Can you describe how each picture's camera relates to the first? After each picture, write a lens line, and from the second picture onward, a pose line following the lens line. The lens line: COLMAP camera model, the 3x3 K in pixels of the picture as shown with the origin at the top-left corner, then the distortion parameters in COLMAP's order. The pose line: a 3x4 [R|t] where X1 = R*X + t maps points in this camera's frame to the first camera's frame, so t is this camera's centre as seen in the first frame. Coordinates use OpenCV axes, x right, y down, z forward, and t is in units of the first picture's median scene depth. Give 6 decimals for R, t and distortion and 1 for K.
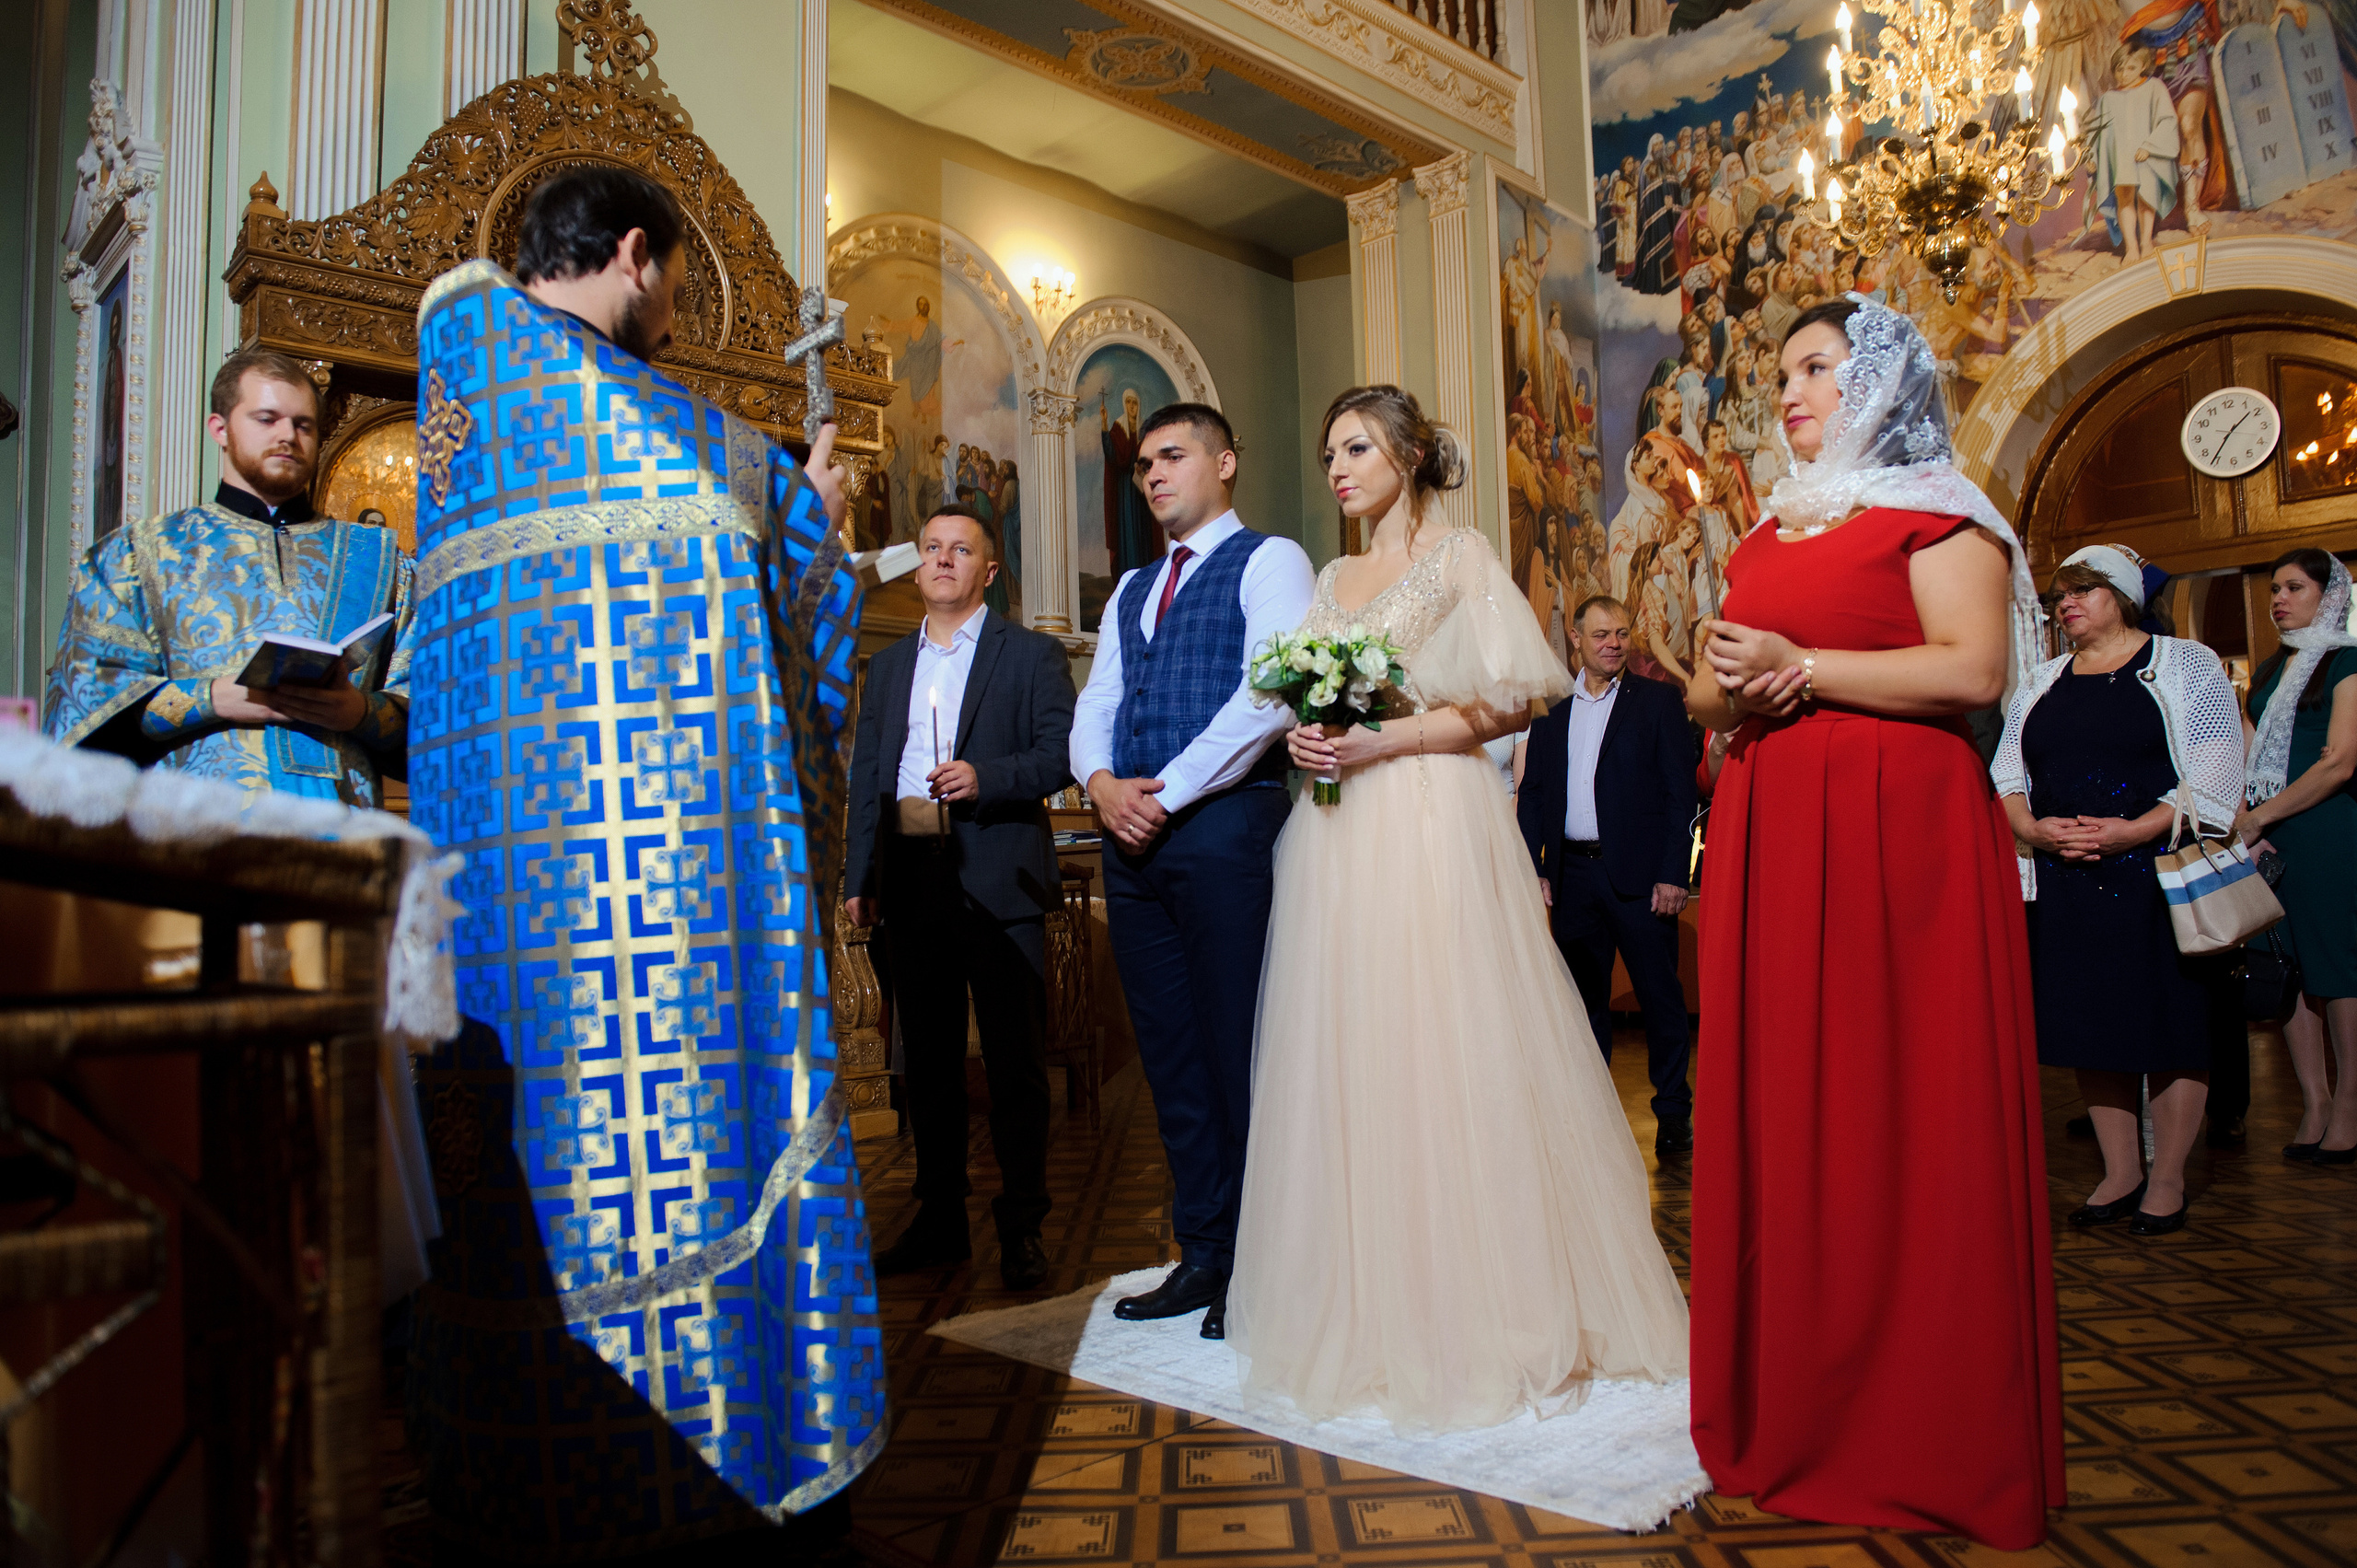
lens RADIAL K [[1646.4, 0, 1199.5], [0, 1646.4, 785.4], [0, 0, 1]] dist [-0.054215, -0.001751]
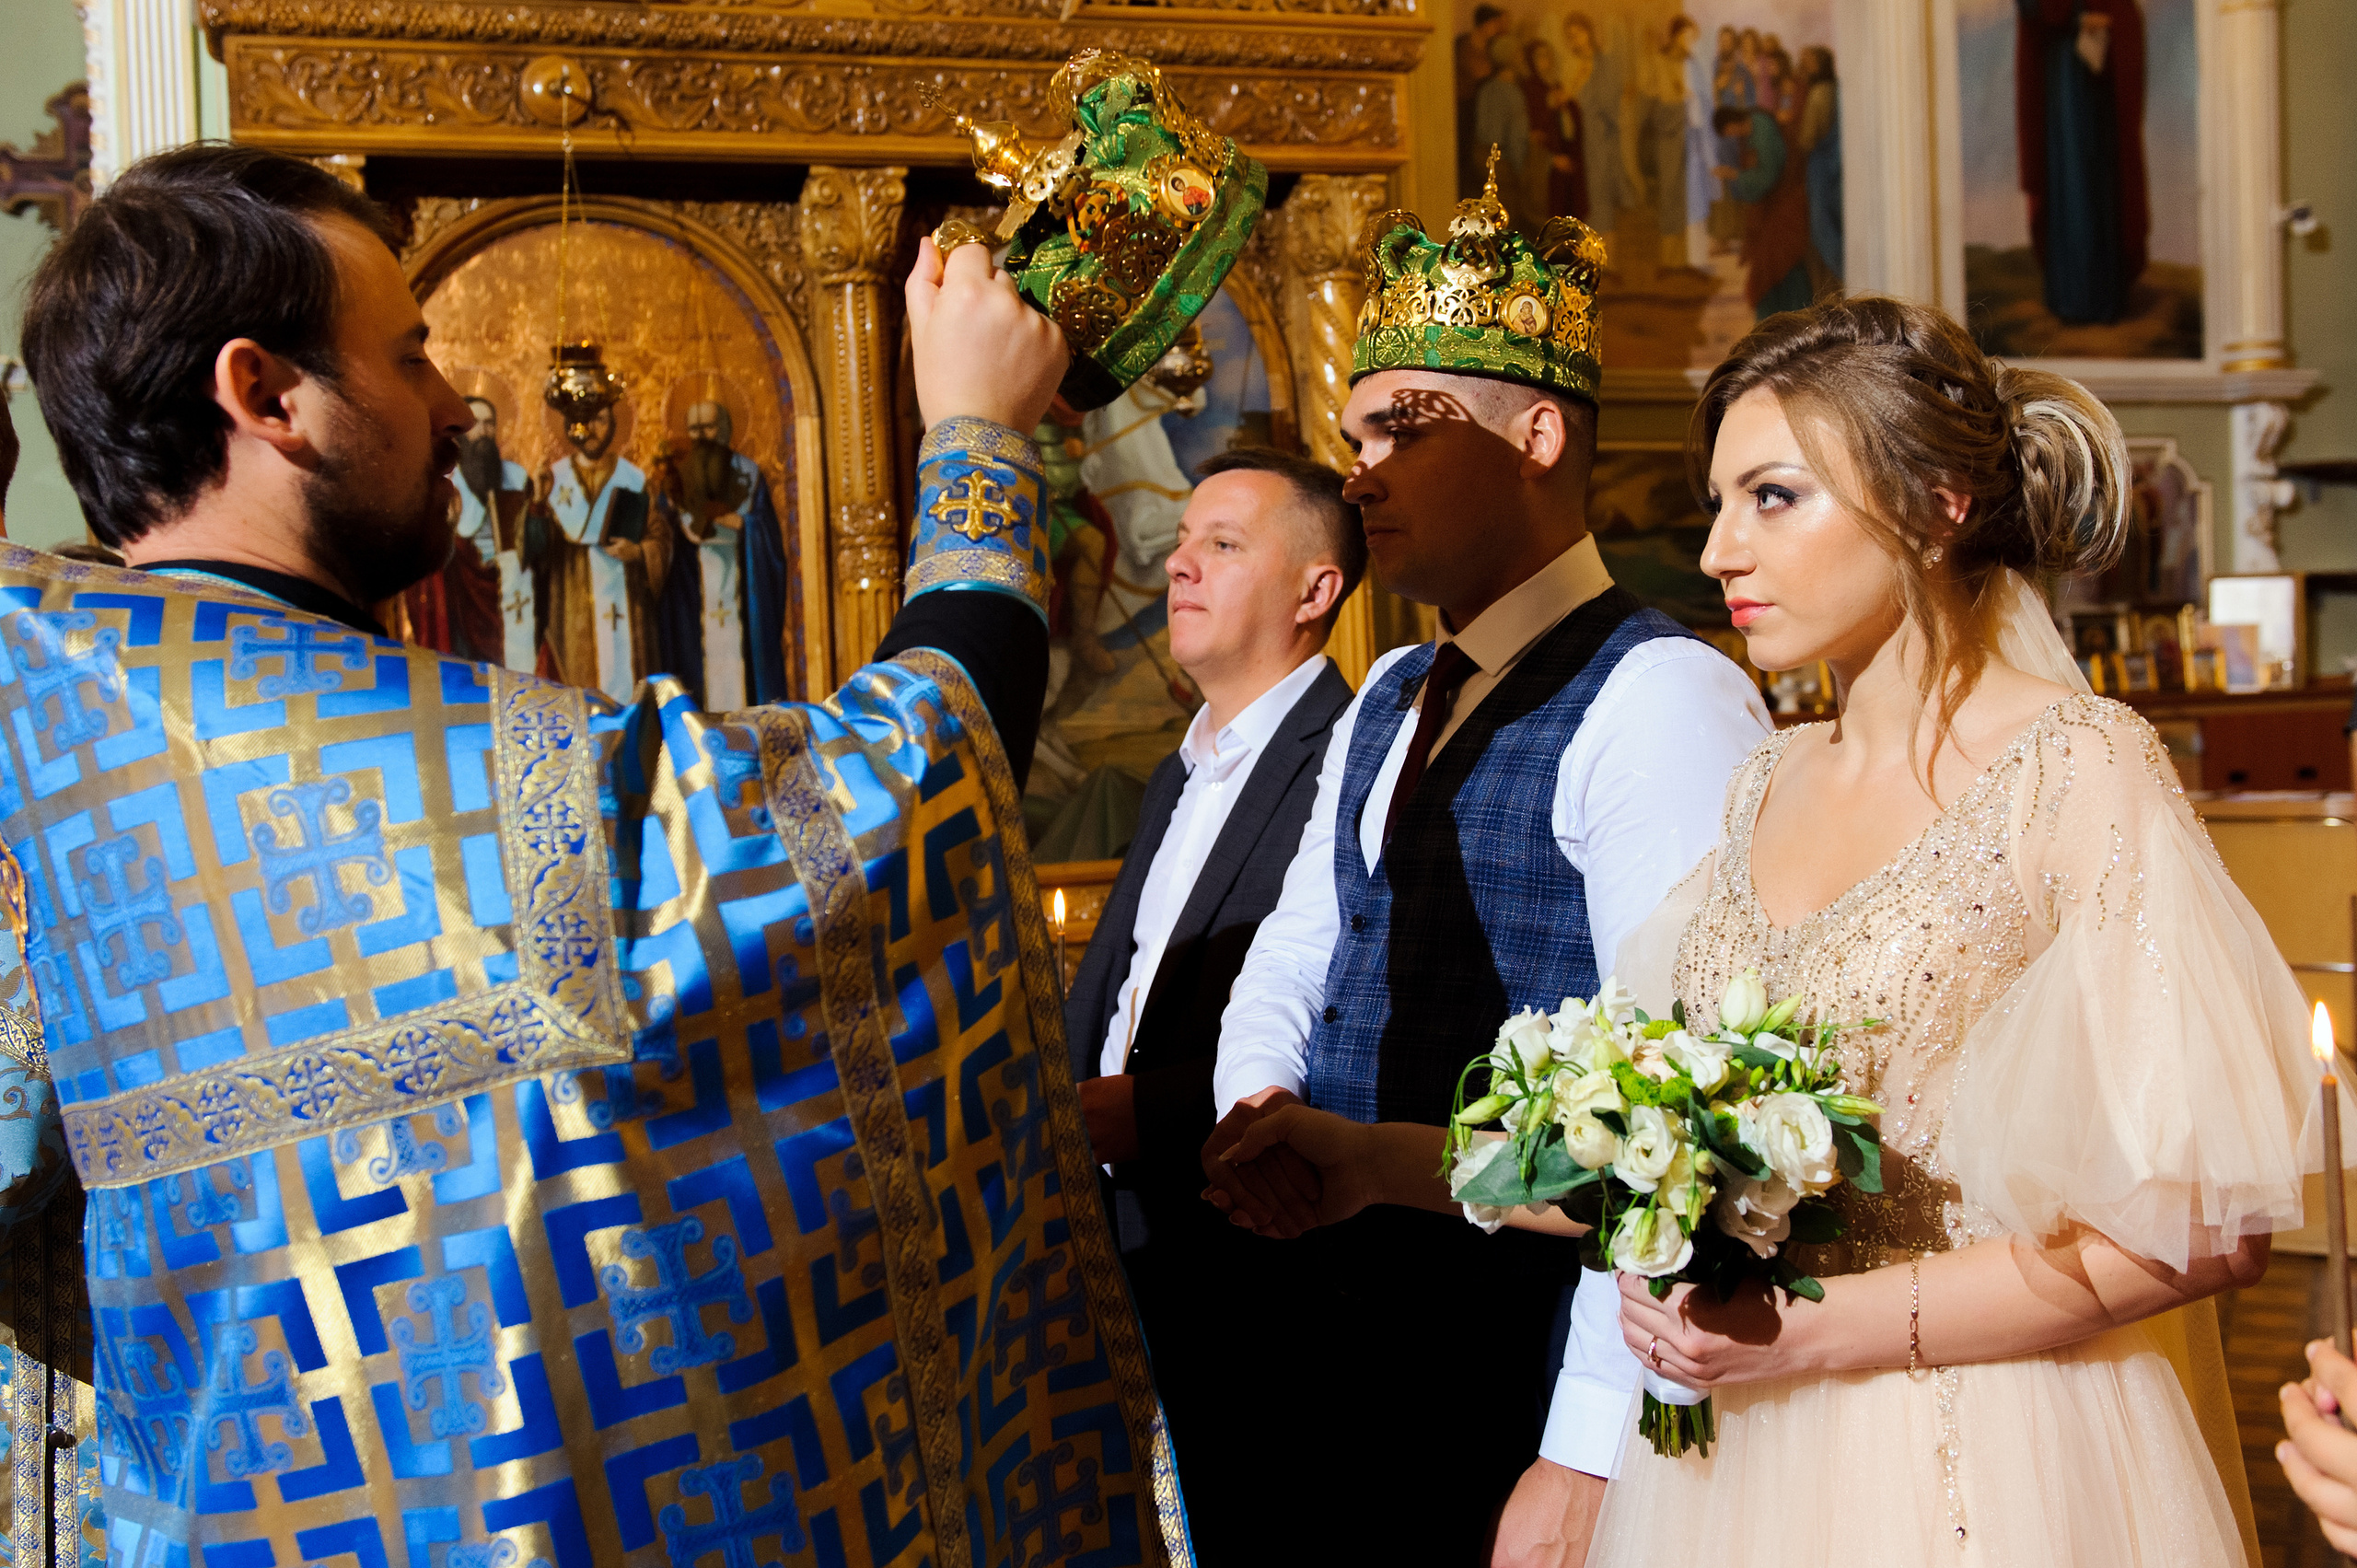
lens RADIAL K [[2602.6, 0, 1116.7], [0, 2602.6, 789.1], [0, 0, 1]] dist [-0.004606, -0.003862]
pose [[0.901187, 0.011290, -0.433283, 0.048645], [0.039249, 0.993428, 0.107520, -0.061501], [0.431649, -0.113901, 0.894822, 0.129008]]
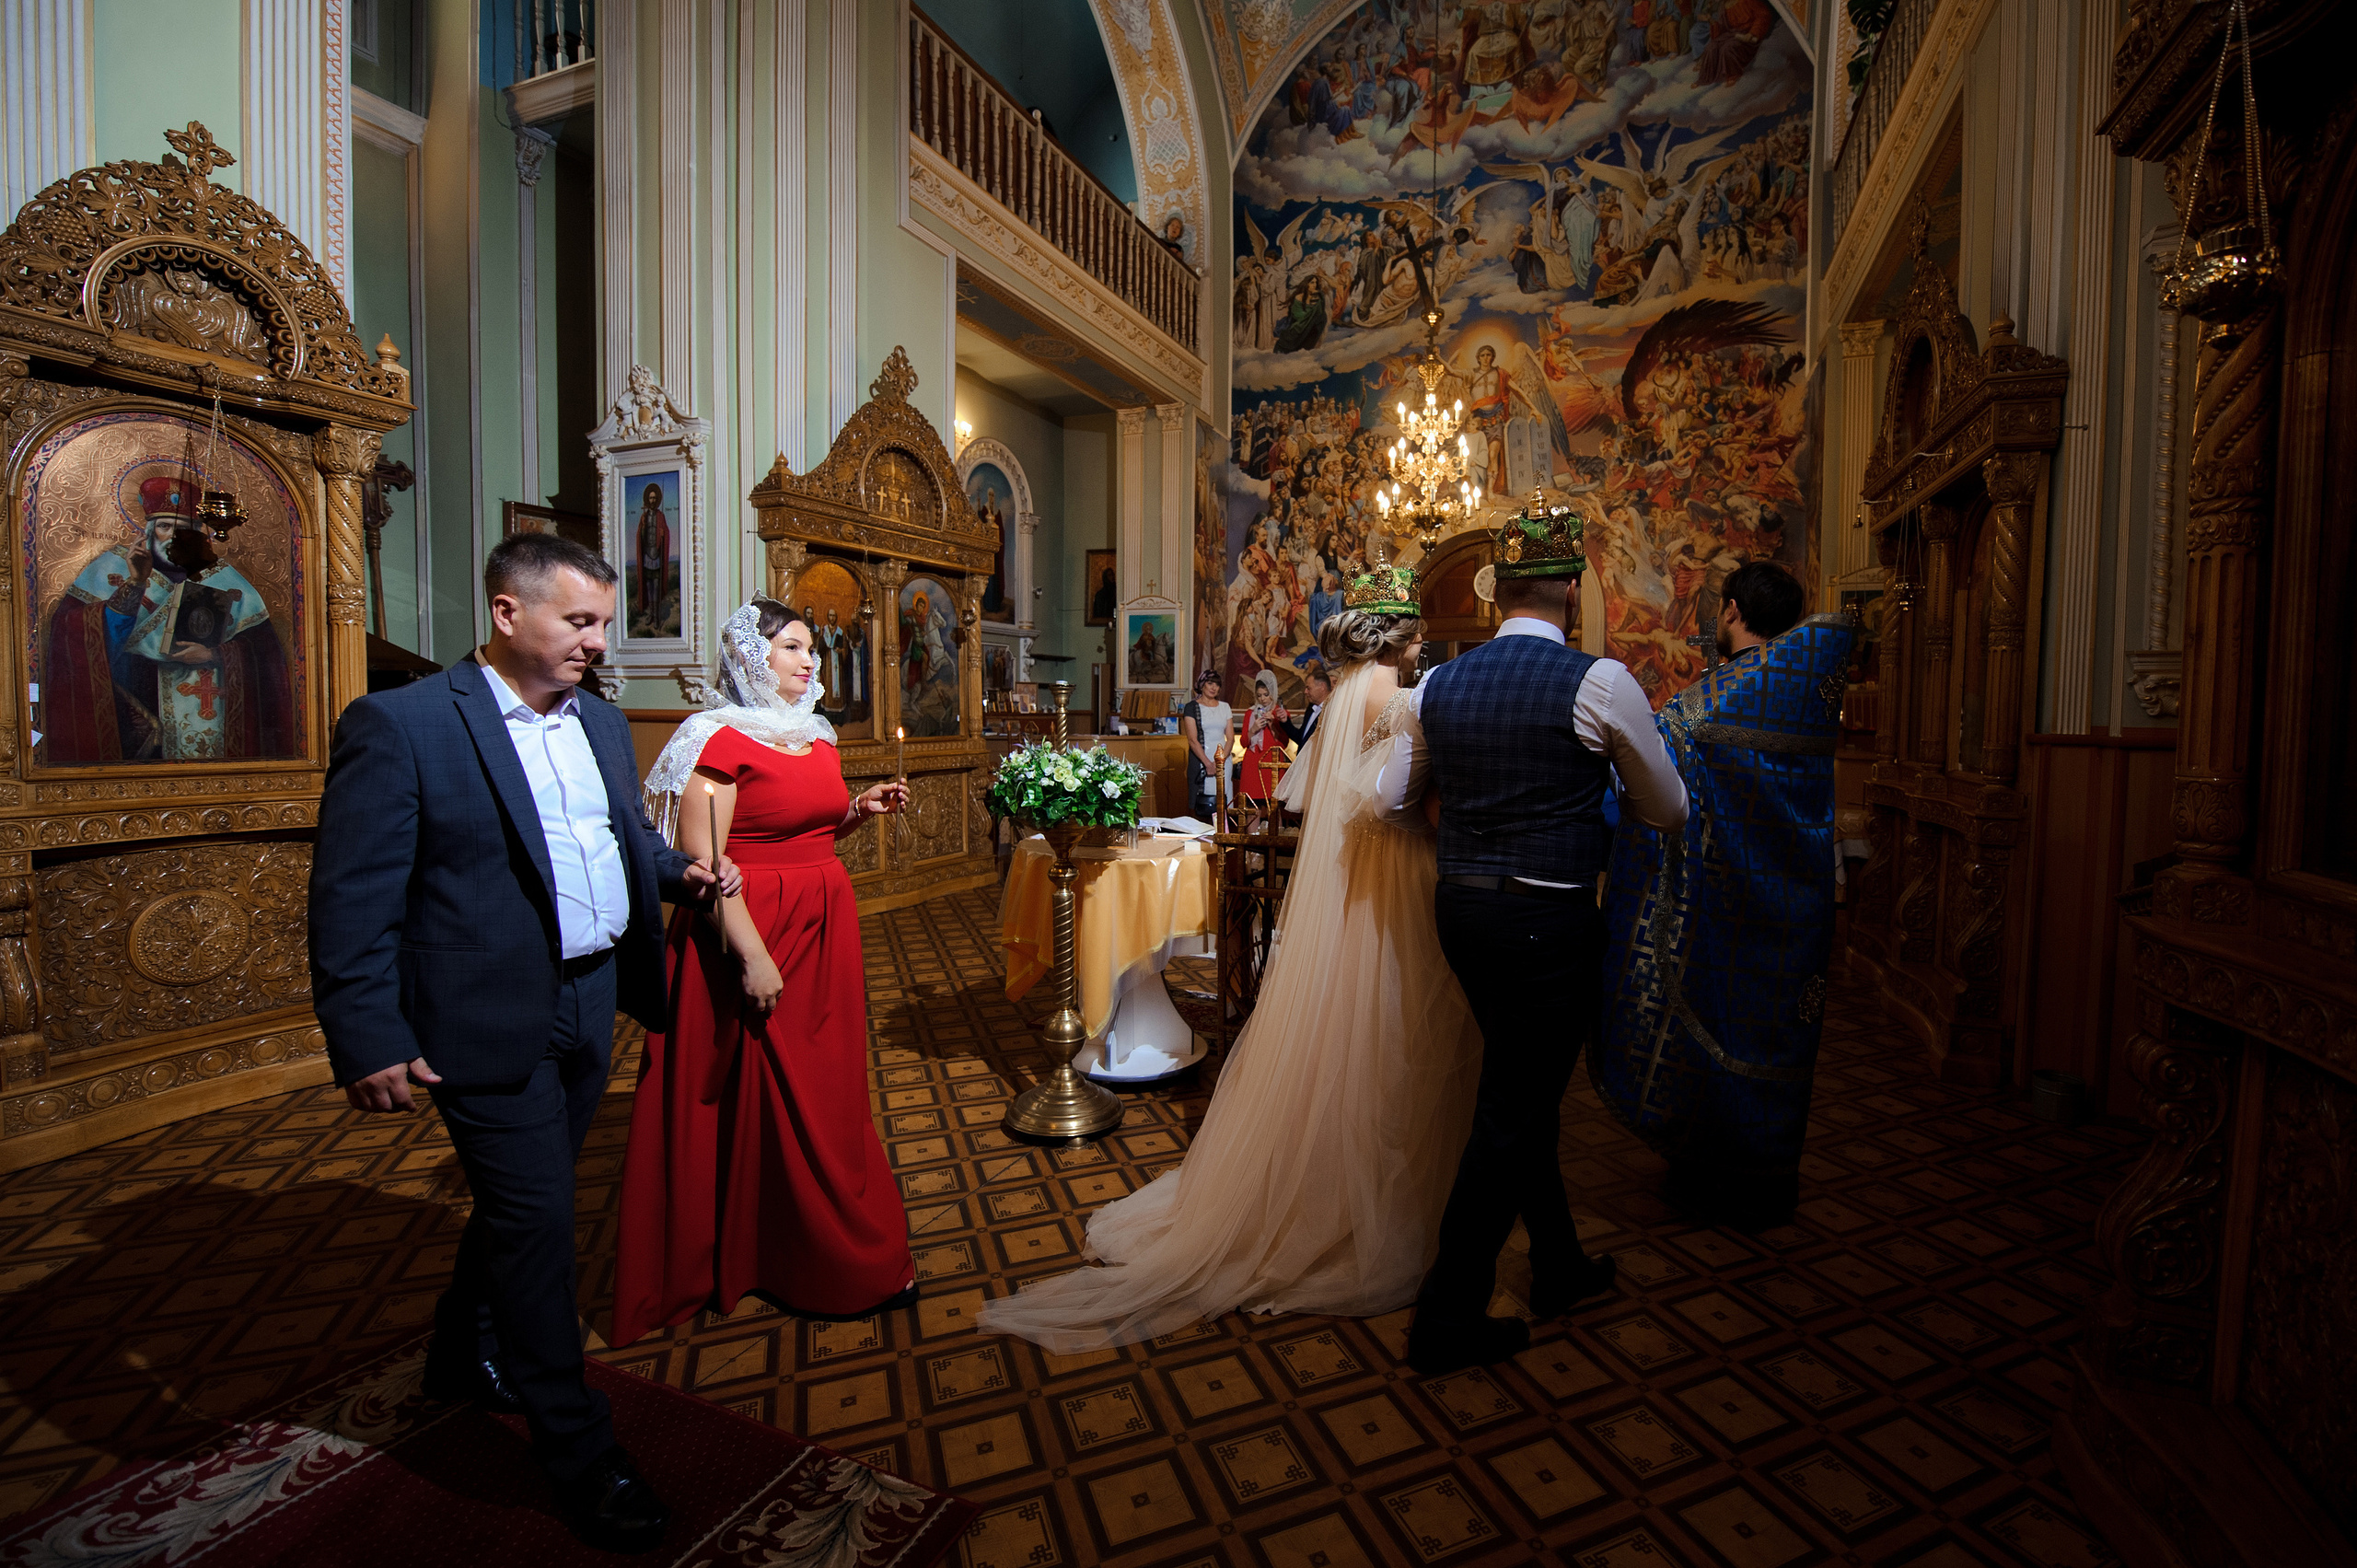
lens RADIAL K [[1004.5, 0, 1250.6], [0, 1004.5, 762.4], [0, 0, 1]] dist [-0.014210, -0.002200]
pose [[0.917825, 0.016768, 0.396631, -0.248281], [-0.060032, 0.993480, 0.096916, -0.064632], [-0.392421, -0.112763, 0.912848, -0.233134]]
